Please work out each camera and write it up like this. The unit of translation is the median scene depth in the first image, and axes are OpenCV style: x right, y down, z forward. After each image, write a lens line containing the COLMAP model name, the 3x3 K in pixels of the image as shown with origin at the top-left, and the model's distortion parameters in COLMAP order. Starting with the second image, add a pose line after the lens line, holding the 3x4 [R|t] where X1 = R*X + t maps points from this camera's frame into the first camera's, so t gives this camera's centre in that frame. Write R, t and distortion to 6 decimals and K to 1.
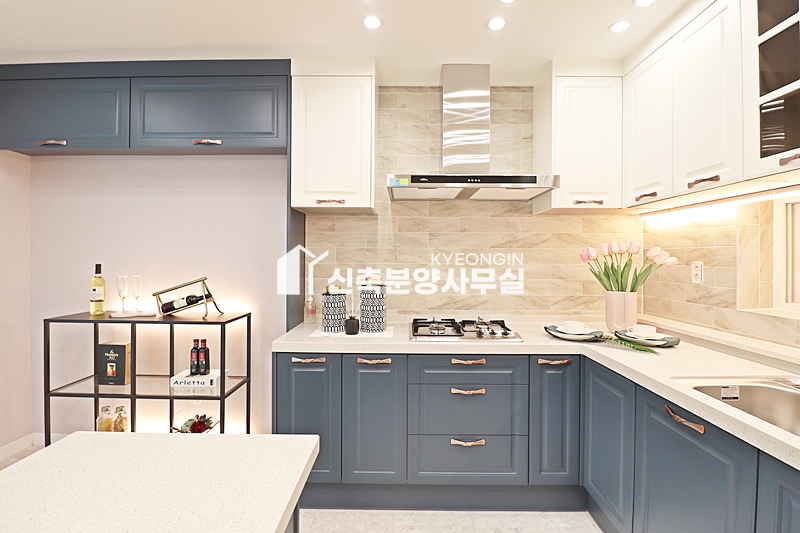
lens RADIAL K [[370.2, 0, 396.0], [0, 370.2, 263.7], [0, 0, 1]] dist [-0.009039, -0.006767]
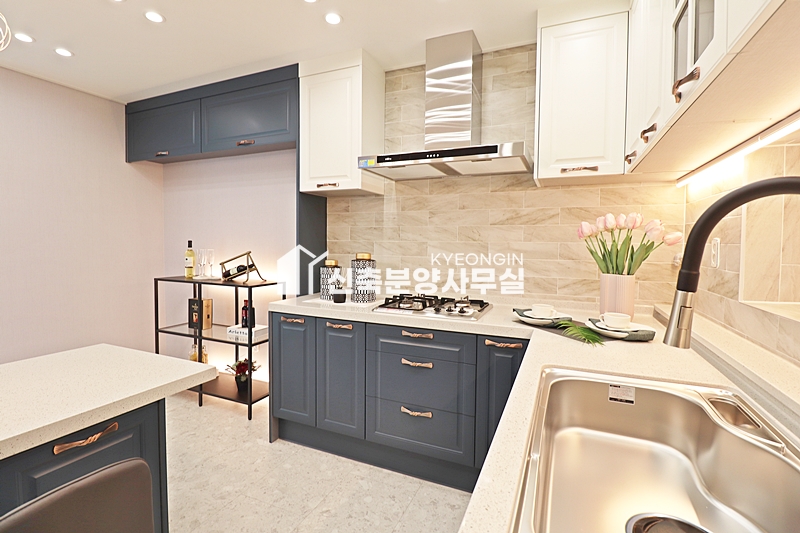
lens RADIAL K [[370.2, 0, 397.0], [0, 370.2, 263.5], [0, 0, 1]] dist [-0.009039, -0.006767]
pose [[0.920484, 0.027017, -0.389845, 0.461068], [-0.011269, 0.999027, 0.042628, 0.020024], [0.390617, -0.034846, 0.919894, 0.034362]]
